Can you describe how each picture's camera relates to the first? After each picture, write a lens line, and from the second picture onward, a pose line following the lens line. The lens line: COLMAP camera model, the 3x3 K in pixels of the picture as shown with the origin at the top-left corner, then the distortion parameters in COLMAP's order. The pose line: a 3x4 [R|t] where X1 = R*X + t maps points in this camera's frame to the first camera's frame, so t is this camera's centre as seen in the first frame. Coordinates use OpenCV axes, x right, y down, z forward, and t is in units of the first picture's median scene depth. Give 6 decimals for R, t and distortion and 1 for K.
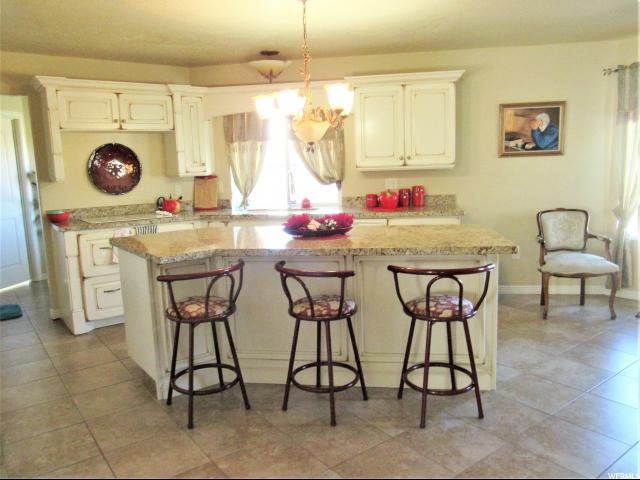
lens RADIAL K [[488.5, 0, 320.0], [0, 488.5, 240.0], [0, 0, 1]] dist [-0.013082, -0.005237]
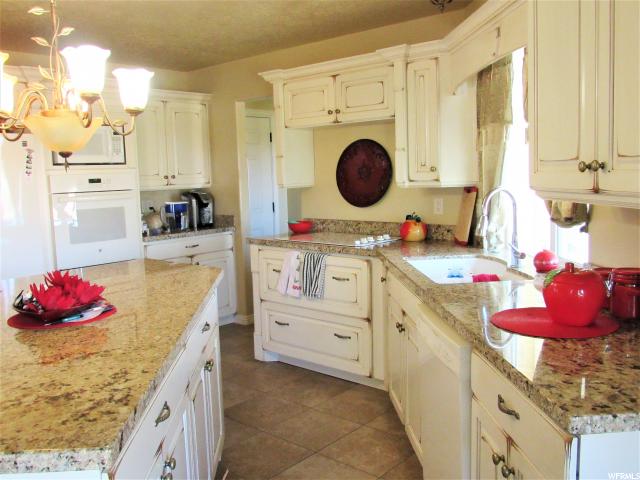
lens RADIAL K [[585.6, 0, 320.0], [0, 585.6, 240.0], [0, 0, 1]] dist [-0.031467, -0.010710]
pose [[0.192182, 0.141915, -0.971044, 0.481244], [-0.125514, 0.984917, 0.119101, -0.146745], [0.973300, 0.098991, 0.207096, 0.774651]]
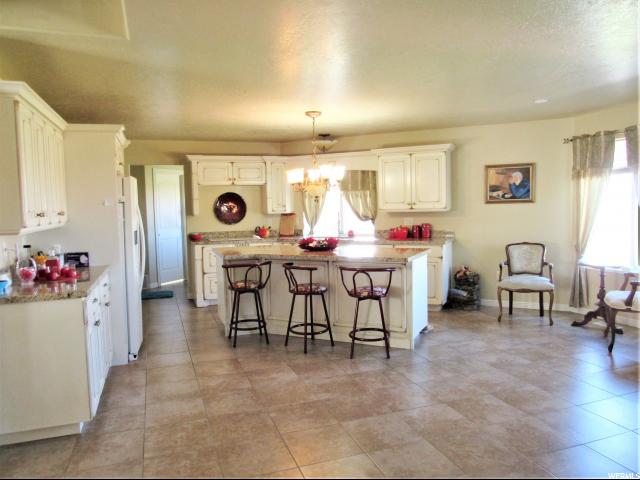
lens RADIAL K [[465.8, 0, 324.9], [0, 465.8, 239.9], [0, 0, 1]] dist [-0.010396, -0.002524]
pose [[0.956945, 0.033725, -0.288302, 0.327853], [-0.054010, 0.996570, -0.062695, 0.037224], [0.285199, 0.075567, 0.955485, -0.371786]]
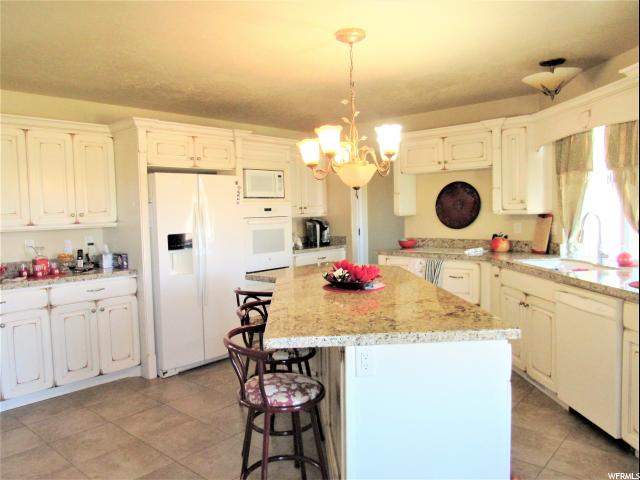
lens RADIAL K [[488.5, 0, 320.0], [0, 488.5, 240.0], [0, 0, 1]] dist [-0.013082, -0.005237]
pose [[0.197998, 0.089390, -0.976118, 0.600014], [-0.129086, 0.989538, 0.064435, -0.101833], [0.971665, 0.113245, 0.207465, 0.499248]]
